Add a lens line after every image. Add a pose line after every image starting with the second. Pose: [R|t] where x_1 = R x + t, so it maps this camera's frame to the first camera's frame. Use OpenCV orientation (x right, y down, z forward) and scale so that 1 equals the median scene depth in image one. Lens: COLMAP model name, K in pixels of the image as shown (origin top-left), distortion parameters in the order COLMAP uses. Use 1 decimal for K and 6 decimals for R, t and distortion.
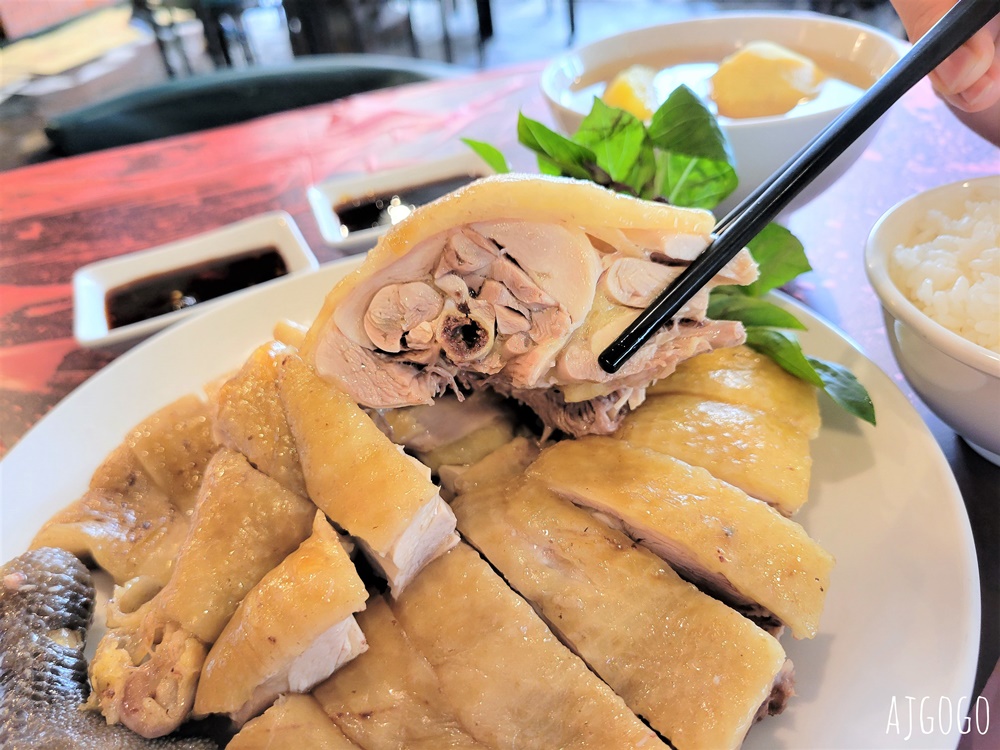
lens RADIAL K [[821.6, 0, 500.0], [0, 821.6, 375.0], [0, 0, 1]] dist [-0.013828, -0.007793]
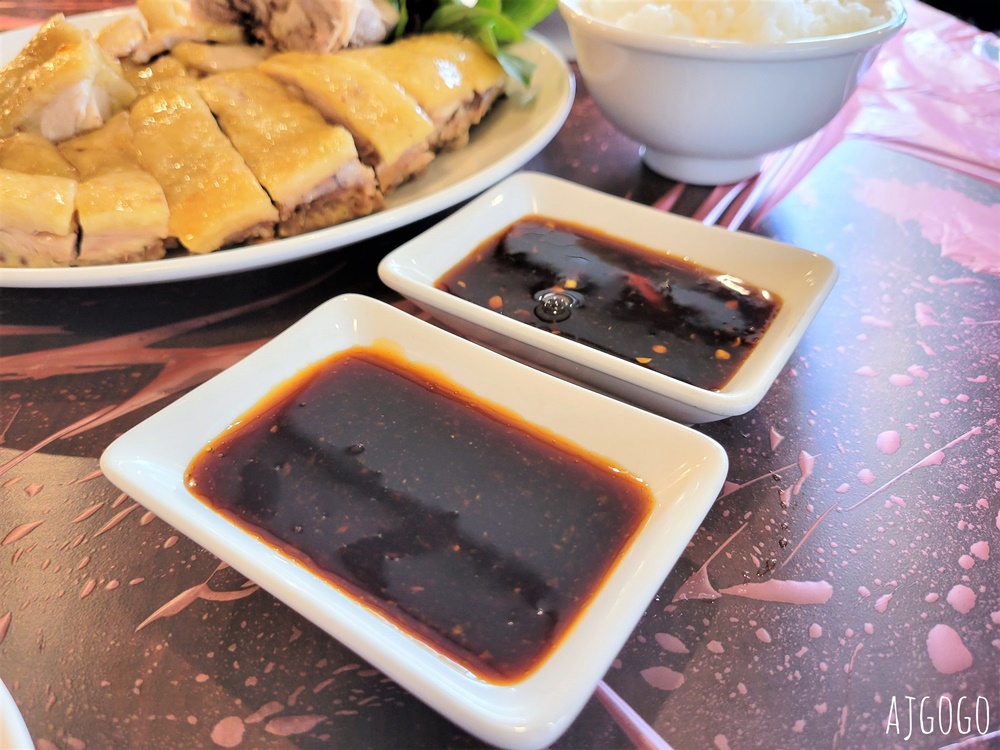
lens RADIAL K [[814.0, 0, 500.0], [0, 814.0, 375.0], [0, 0, 1]] dist [-0.019510, -0.001183]
pose [[0.981984, 0.183698, -0.044308, 0.598272], [-0.182181, 0.982599, 0.036174, 0.516061], [0.050182, -0.027450, 0.998363, -0.363483]]
